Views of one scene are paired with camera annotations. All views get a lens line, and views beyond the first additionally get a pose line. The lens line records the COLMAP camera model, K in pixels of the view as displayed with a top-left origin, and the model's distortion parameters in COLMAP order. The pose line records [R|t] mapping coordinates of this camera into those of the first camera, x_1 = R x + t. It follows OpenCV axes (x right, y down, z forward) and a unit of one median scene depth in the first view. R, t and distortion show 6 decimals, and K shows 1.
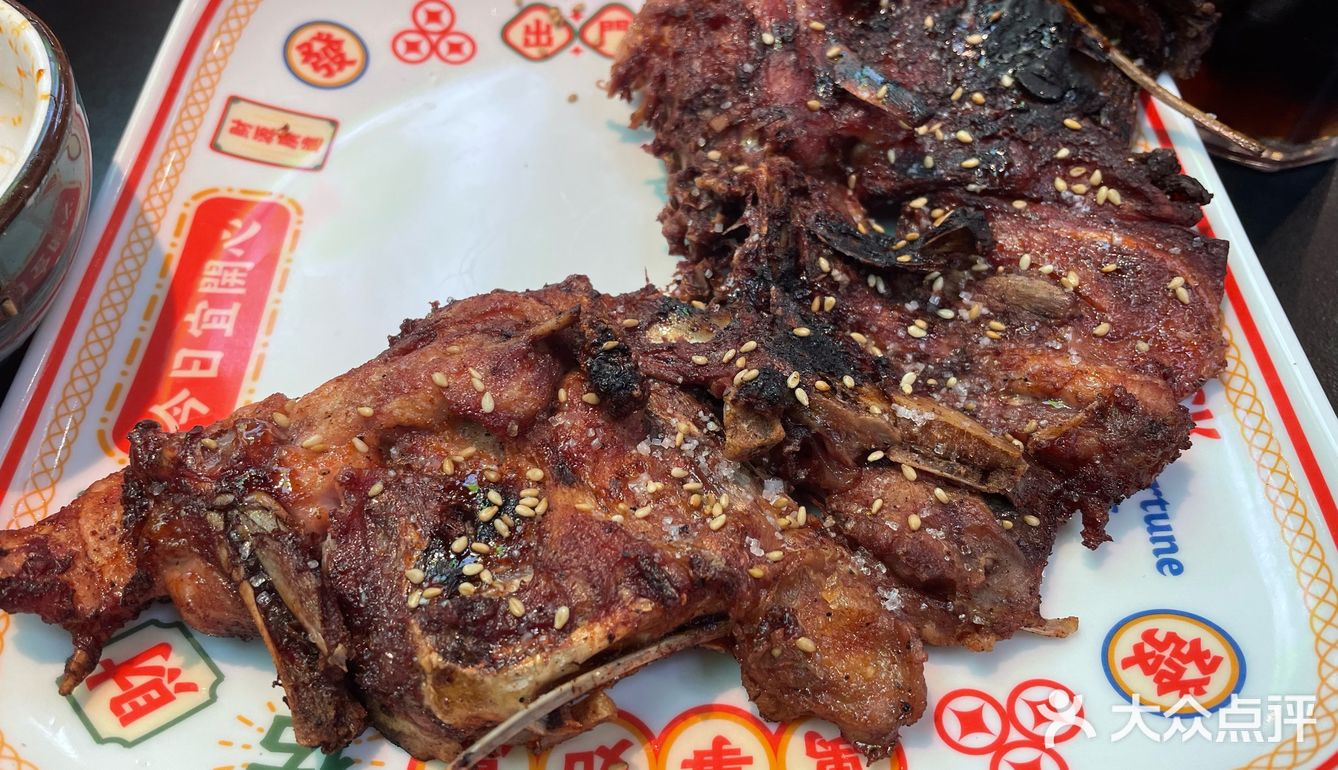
lens RADIAL K [[946.7, 0, 669.0], [0, 946.7, 385.0], [0, 0, 1]] dist [0.046566, -0.081496]
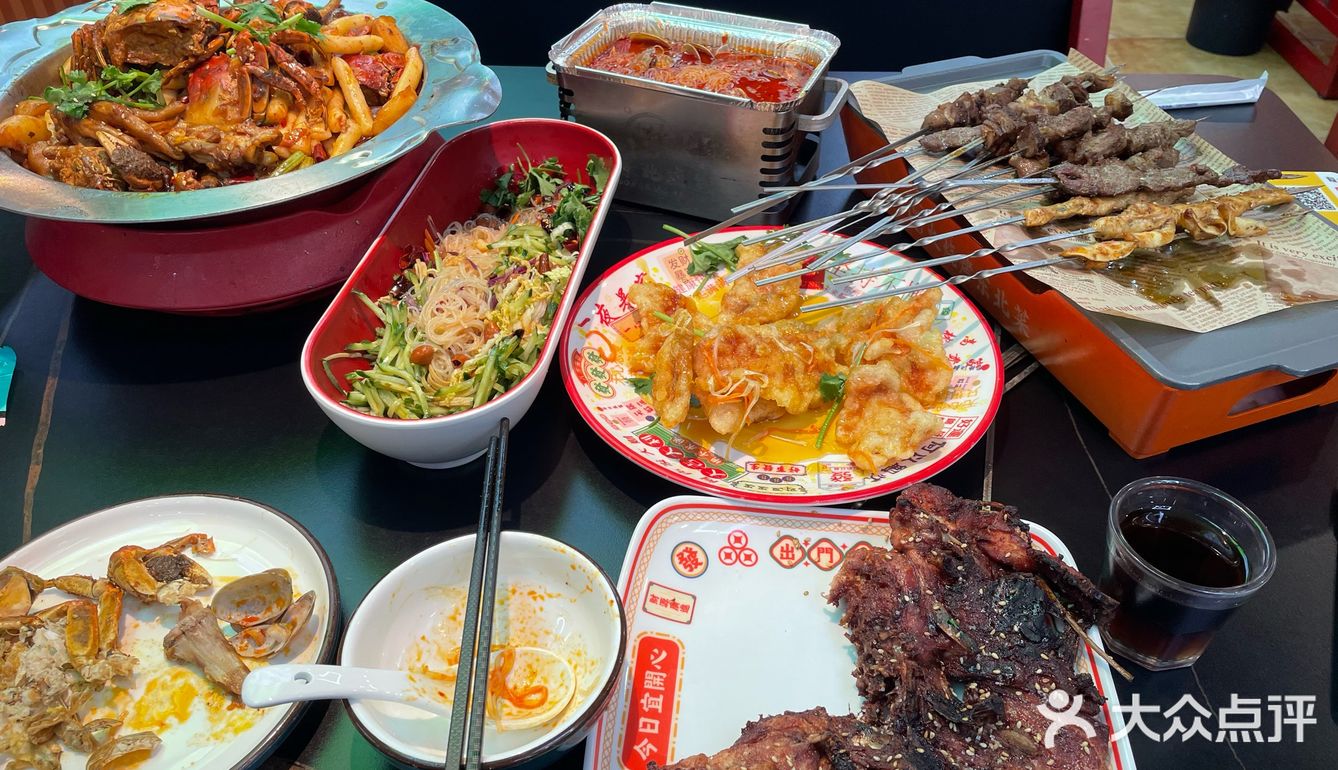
lens RADIAL K [[946.7, 0, 669.0], [0, 946.7, 385.0], [0, 0, 1]] dist [0.046566, -0.081496]
pose [[0.993048, 0.083872, -0.082593, -0.317033], [-0.099666, 0.972426, -0.210842, -0.330512], [0.062632, 0.217608, 0.974025, -1.358242]]
